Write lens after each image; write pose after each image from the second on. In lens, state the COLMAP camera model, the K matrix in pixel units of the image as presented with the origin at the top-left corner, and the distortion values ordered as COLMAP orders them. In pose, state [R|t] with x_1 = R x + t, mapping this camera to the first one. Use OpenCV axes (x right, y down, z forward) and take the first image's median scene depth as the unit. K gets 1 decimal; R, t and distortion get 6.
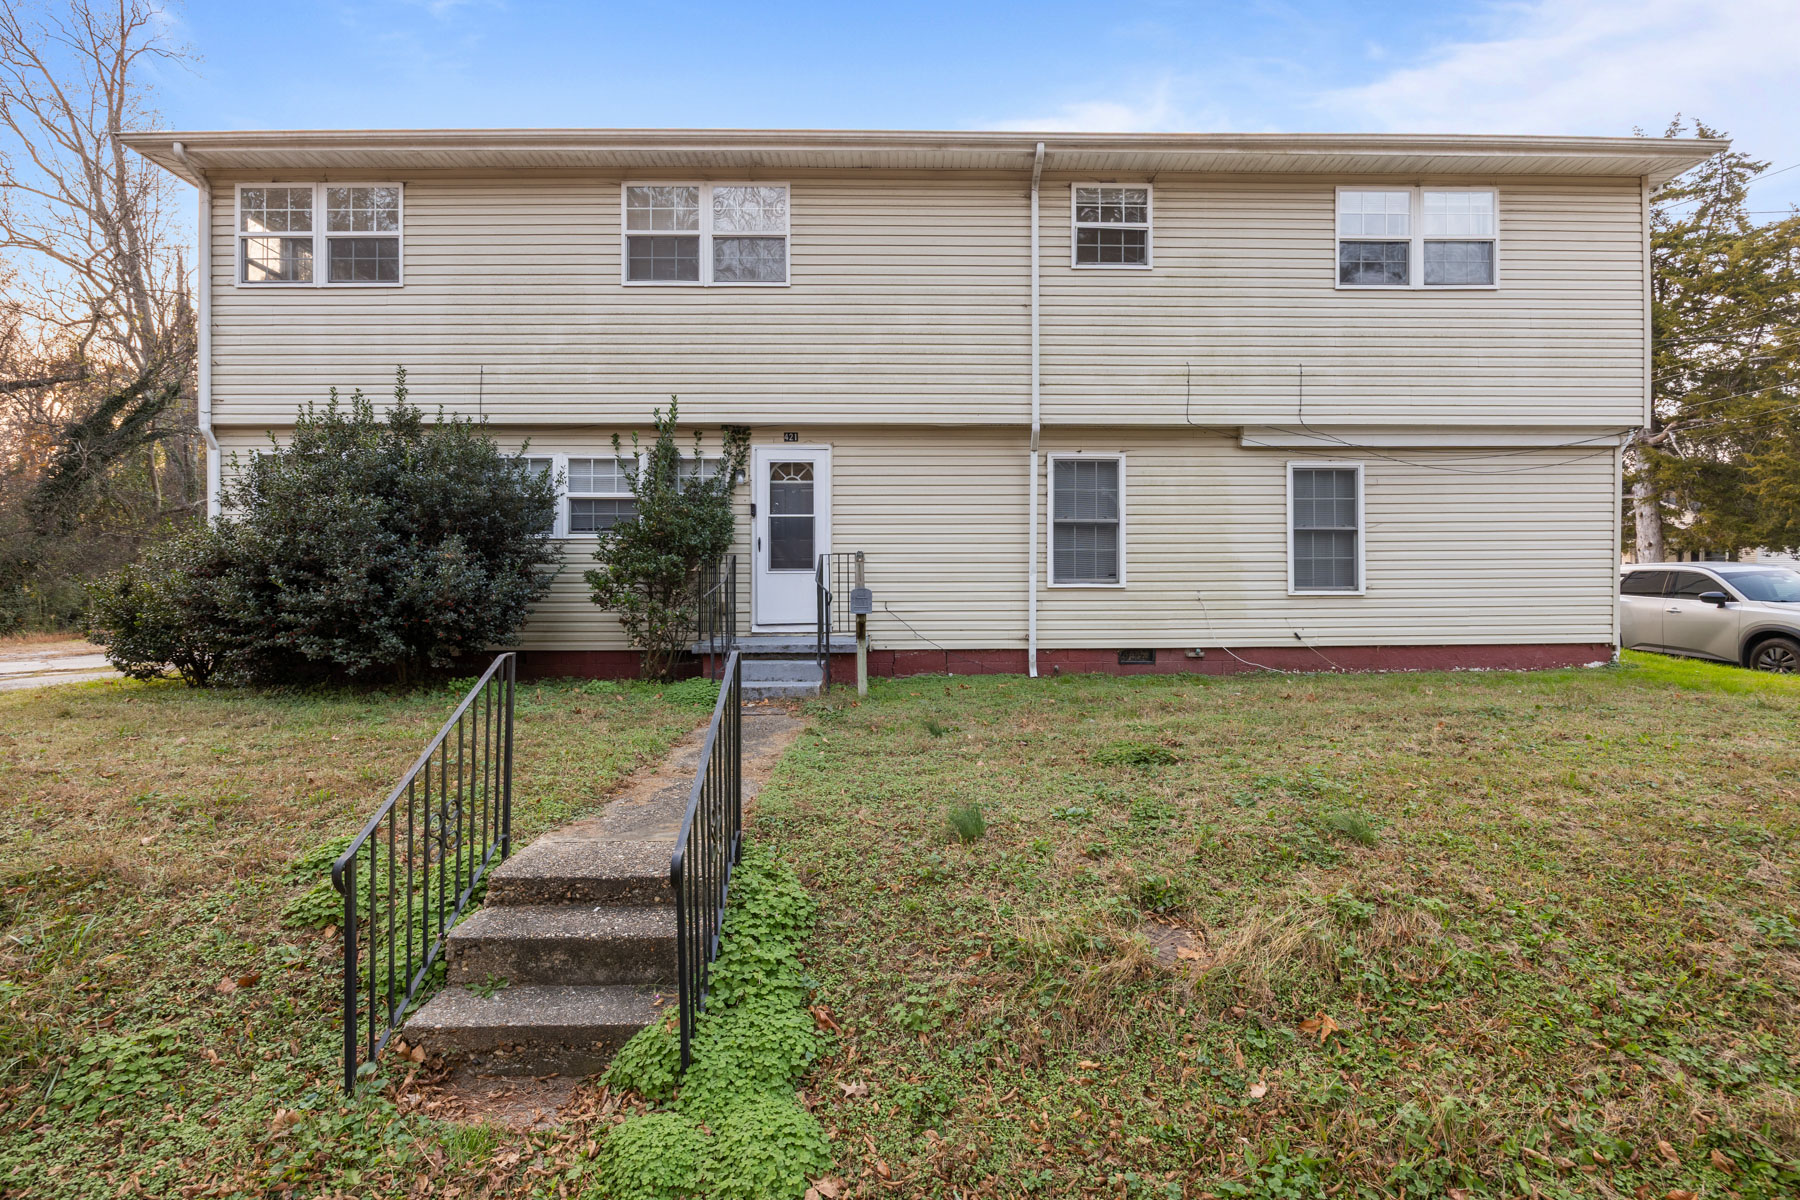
lens RADIAL K [[739.8, 0, 900.2], [0, 739.8, 609.4], [0, 0, 1]] dist [-0.003040, -0.000432]
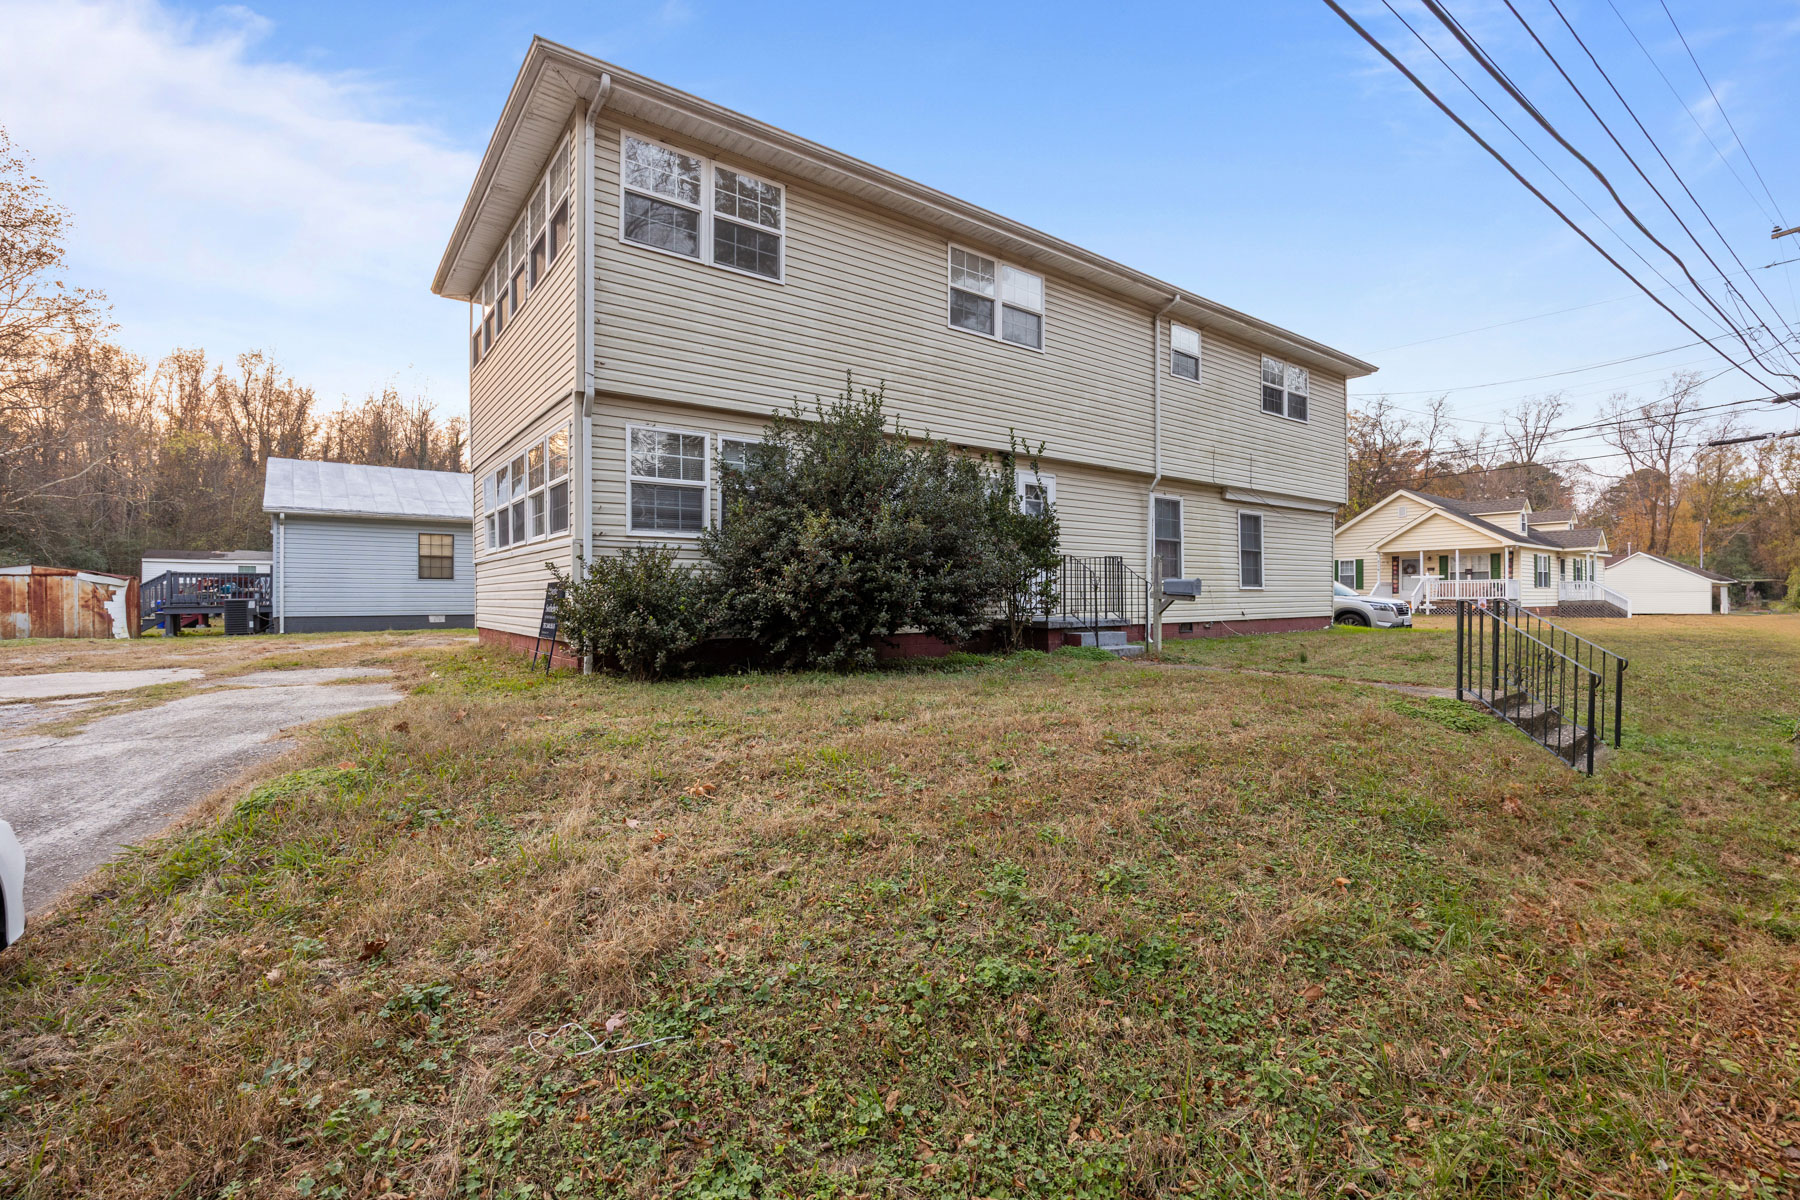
lens RADIAL K [[800.4, 0, 900.6], [0, 800.4, 599.0], [0, 0, 1]] dist [-0.005071, -0.000208]
pose [[0.806533, 0.002433, 0.591184, -1.187138], [-0.006402, 0.999969, 0.004619, -0.000868], [-0.591155, -0.007510, 0.806523, -0.009773]]
